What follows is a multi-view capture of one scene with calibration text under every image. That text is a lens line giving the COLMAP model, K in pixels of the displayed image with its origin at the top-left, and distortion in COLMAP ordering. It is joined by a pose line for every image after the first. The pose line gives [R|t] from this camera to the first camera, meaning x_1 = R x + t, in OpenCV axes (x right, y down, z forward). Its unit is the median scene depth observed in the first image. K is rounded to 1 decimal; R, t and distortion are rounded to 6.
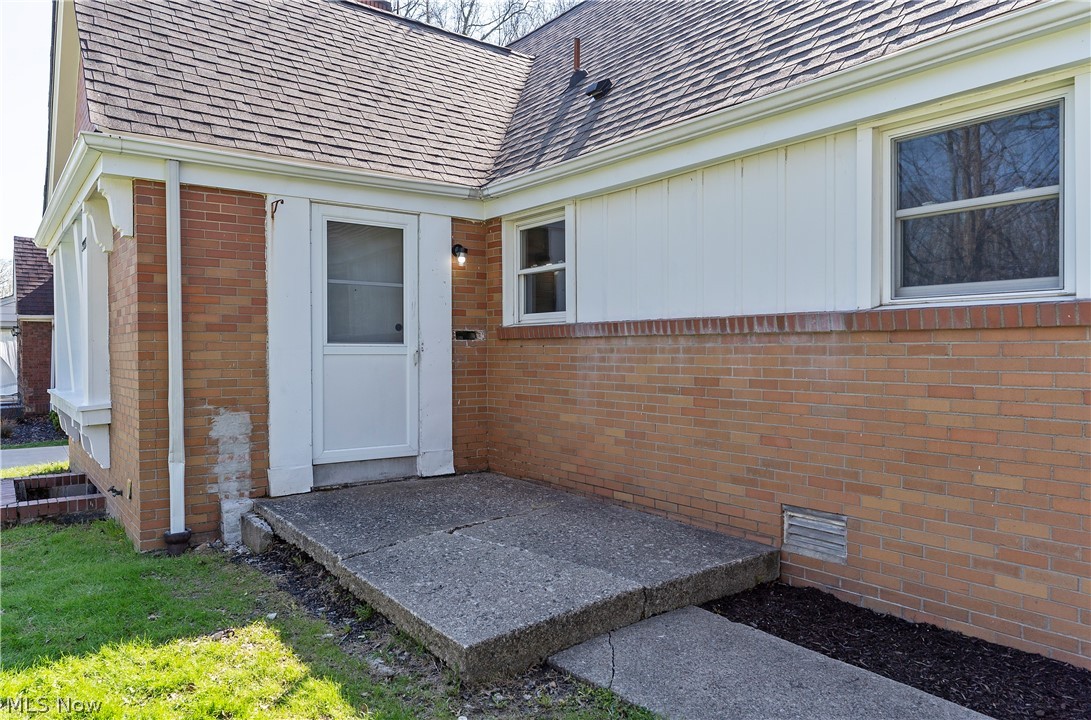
lens RADIAL K [[744.1, 0, 541.3], [0, 744.1, 368.8], [0, 0, 1]] dist [0.071200, -0.001546]
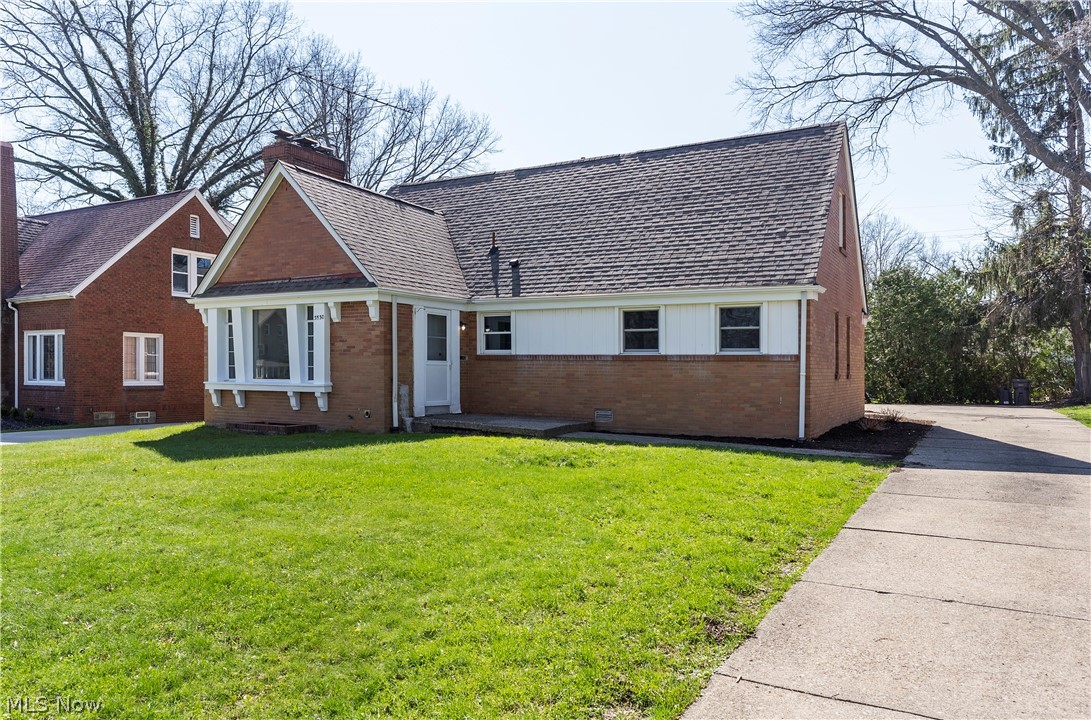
lens RADIAL K [[728.0, 0, 549.7], [0, 728.0, 355.4], [0, 0, 1]] dist [-0.003495, 0.001432]
pose [[0.907169, 0.020575, 0.420263, -1.030114], [-0.001925, 0.998996, -0.044754, 0.065930], [-0.420762, 0.039790, 0.906298, -1.581613]]
